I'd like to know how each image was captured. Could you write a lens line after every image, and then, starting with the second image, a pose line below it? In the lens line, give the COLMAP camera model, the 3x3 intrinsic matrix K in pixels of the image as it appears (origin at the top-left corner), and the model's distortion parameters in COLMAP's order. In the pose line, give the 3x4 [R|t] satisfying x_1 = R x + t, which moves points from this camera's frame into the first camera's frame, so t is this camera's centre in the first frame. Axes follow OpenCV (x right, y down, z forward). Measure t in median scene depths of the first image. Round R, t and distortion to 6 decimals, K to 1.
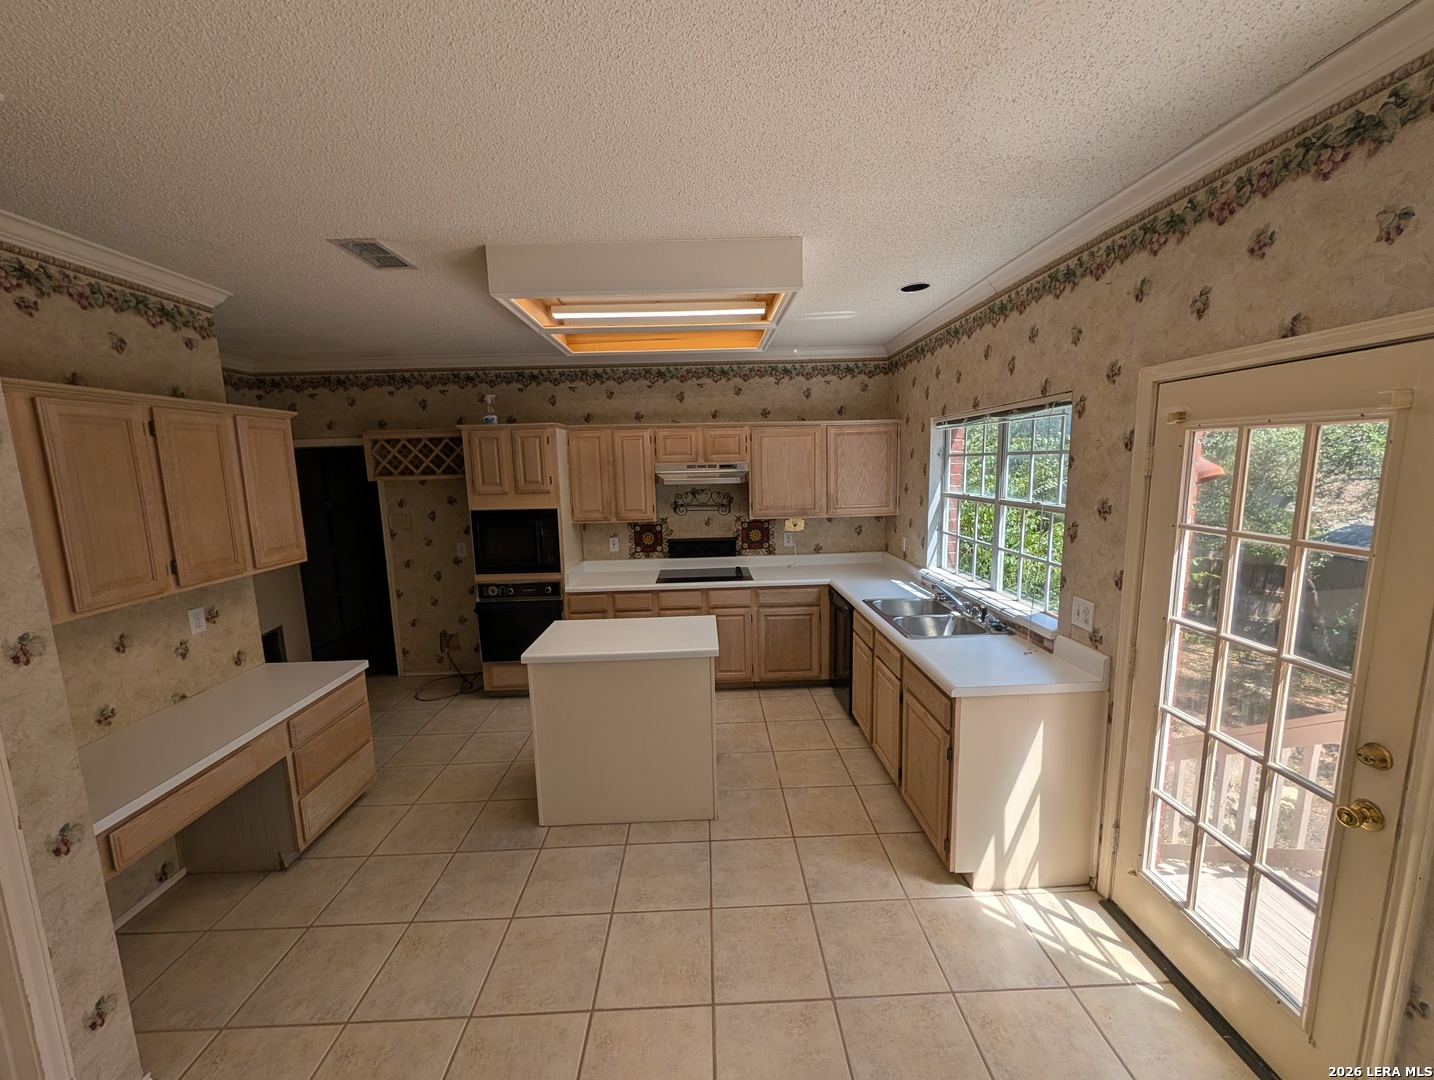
lens RADIAL K [[550.6, 0, 717.0], [0, 550.6, 540.0], [0, 0, 1]] dist [0.000063, 0.000484]
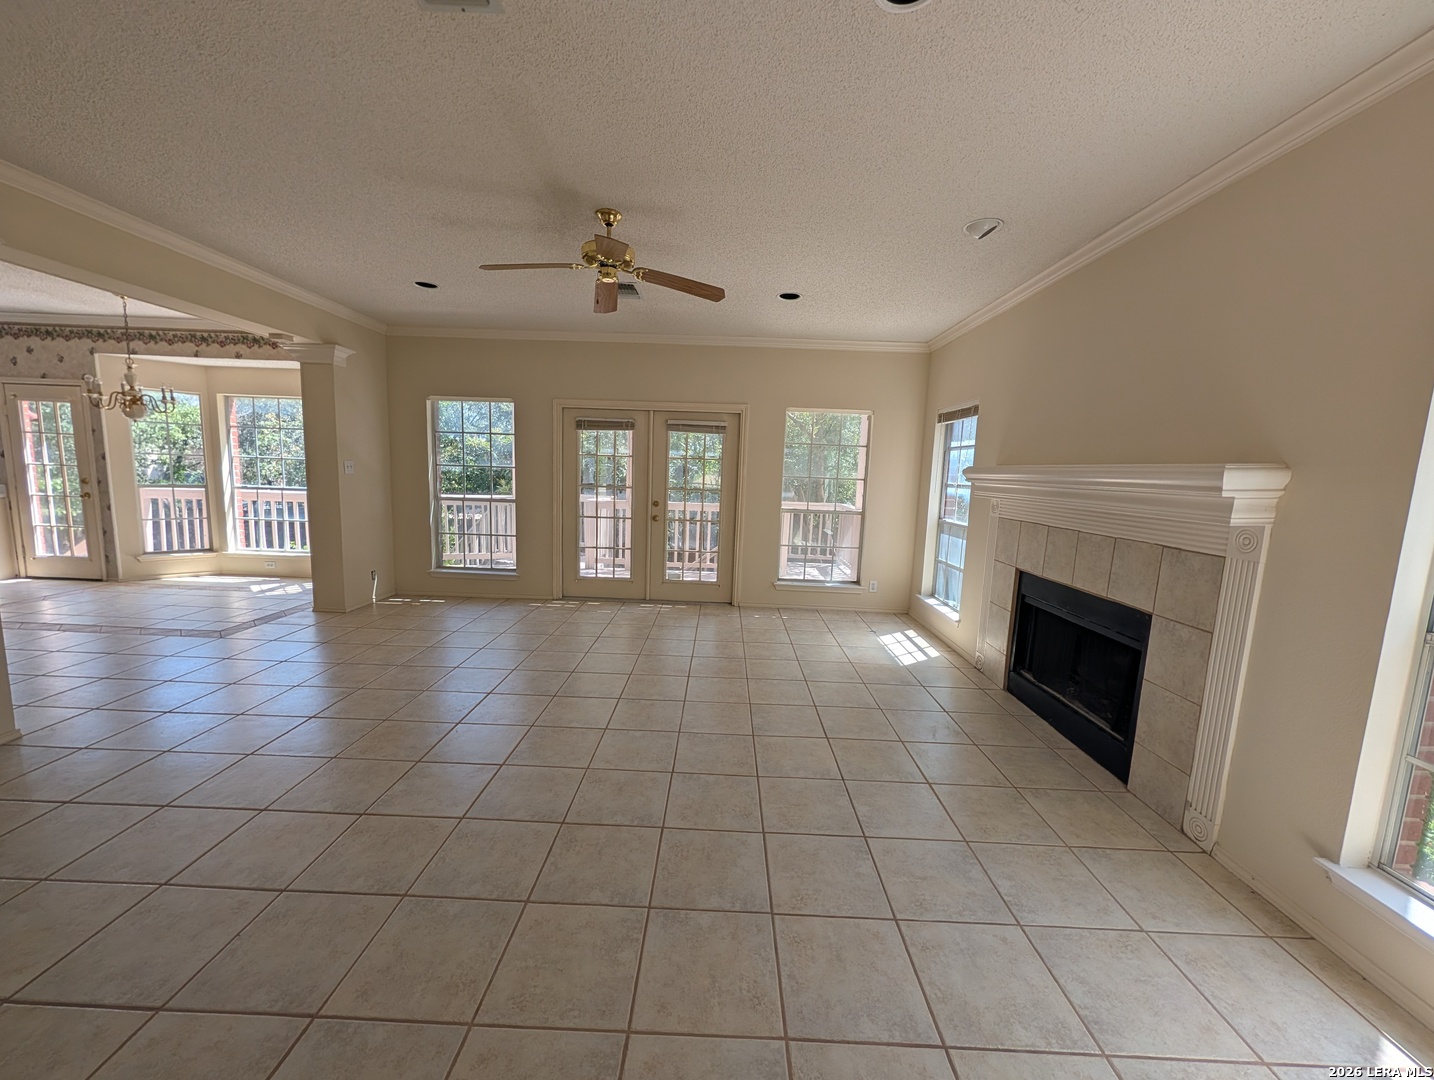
lens RADIAL K [[550.6, 0, 717.0], [0, 550.6, 540.0], [0, 0, 1]] dist [0.000063, 0.000484]
pose [[0.043769, -0.101845, 0.993837, -0.950287], [0.105309, 0.989719, 0.096785, 0.306677], [-0.993476, 0.100423, 0.054045, -1.330264]]
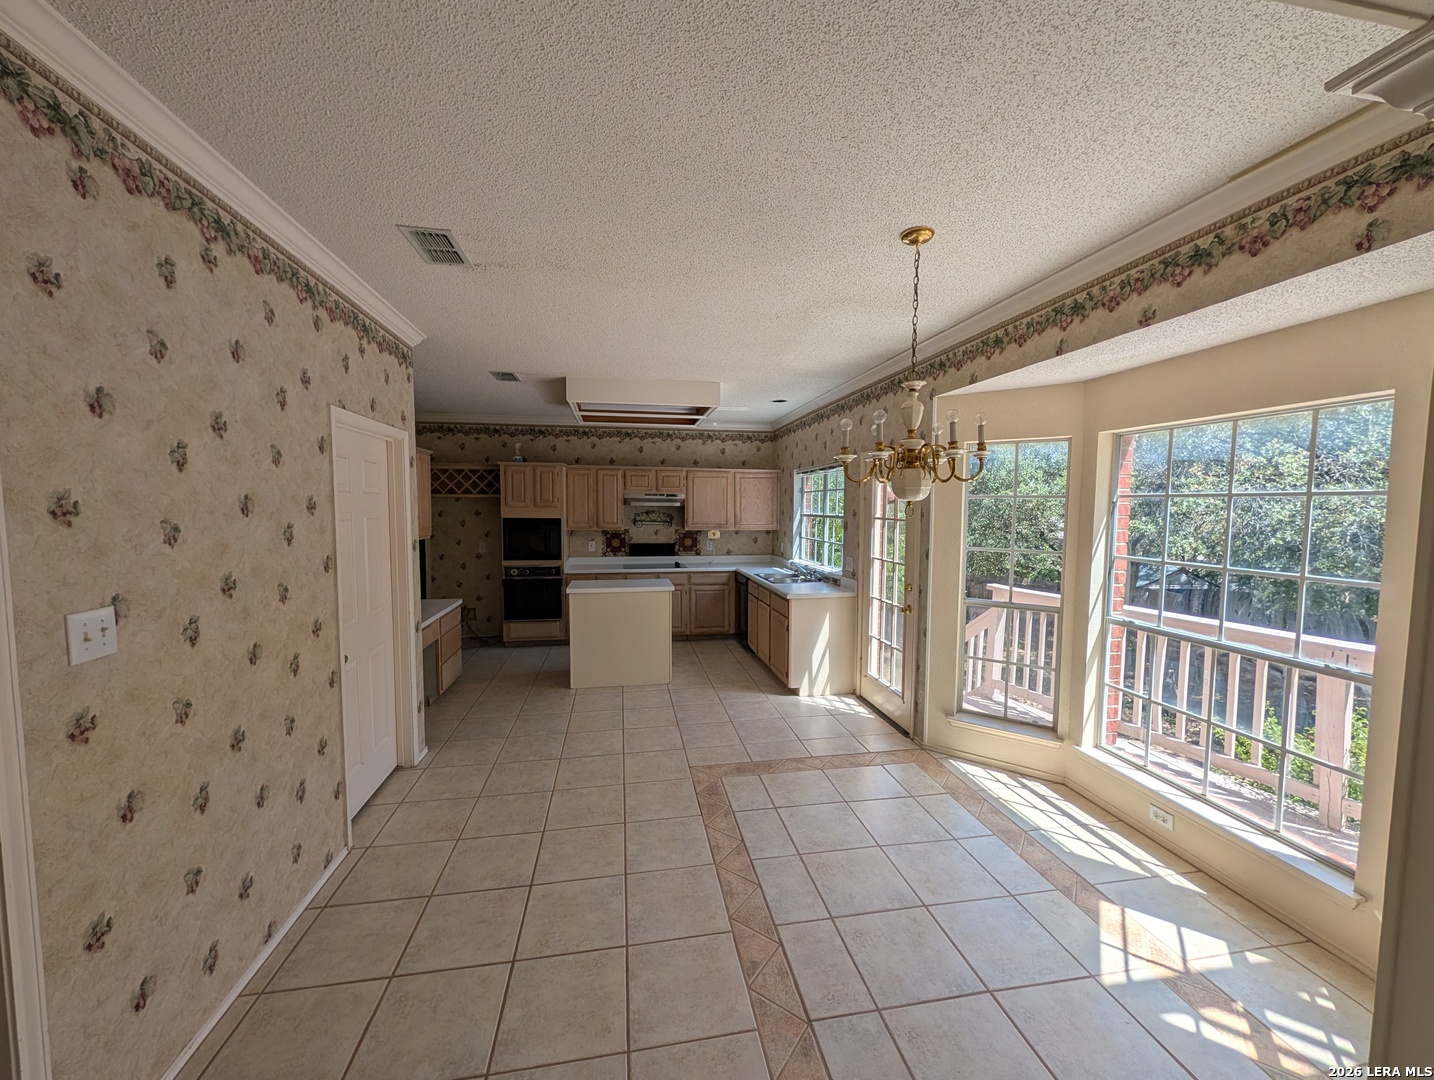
lens RADIAL K [[550.6, 0, 717.0], [0, 550.6, 540.0], [0, 0, 1]] dist [0.000063, 0.000484]
pose [[0.988662, 0.021431, 0.148619, -0.087748], [-0.009583, 0.996750, -0.079981, 0.122003], [-0.149850, 0.077650, 0.985655, -0.572826]]
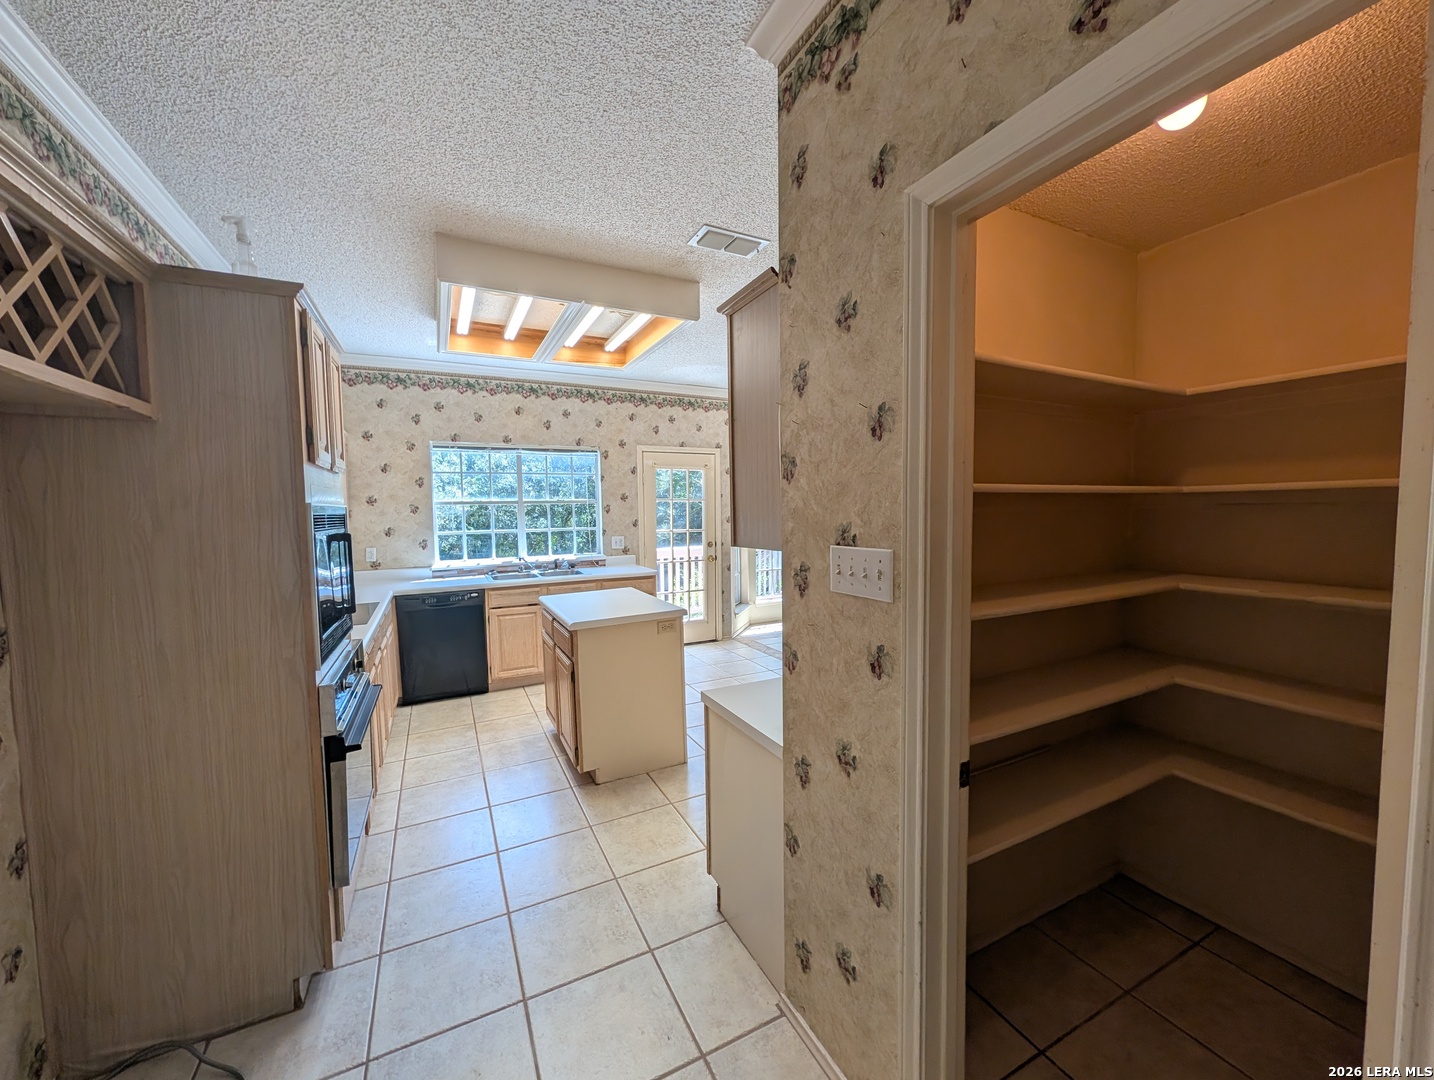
lens RADIAL K [[550.6, 0, 717.0], [0, 550.6, 540.0], [0, 0, 1]] dist [0.000063, 0.000484]
pose [[-0.423433, -0.035025, 0.905250, -0.926165], [0.146393, 0.983474, 0.106528, -0.036795], [-0.894021, 0.177629, -0.411308, 0.891277]]
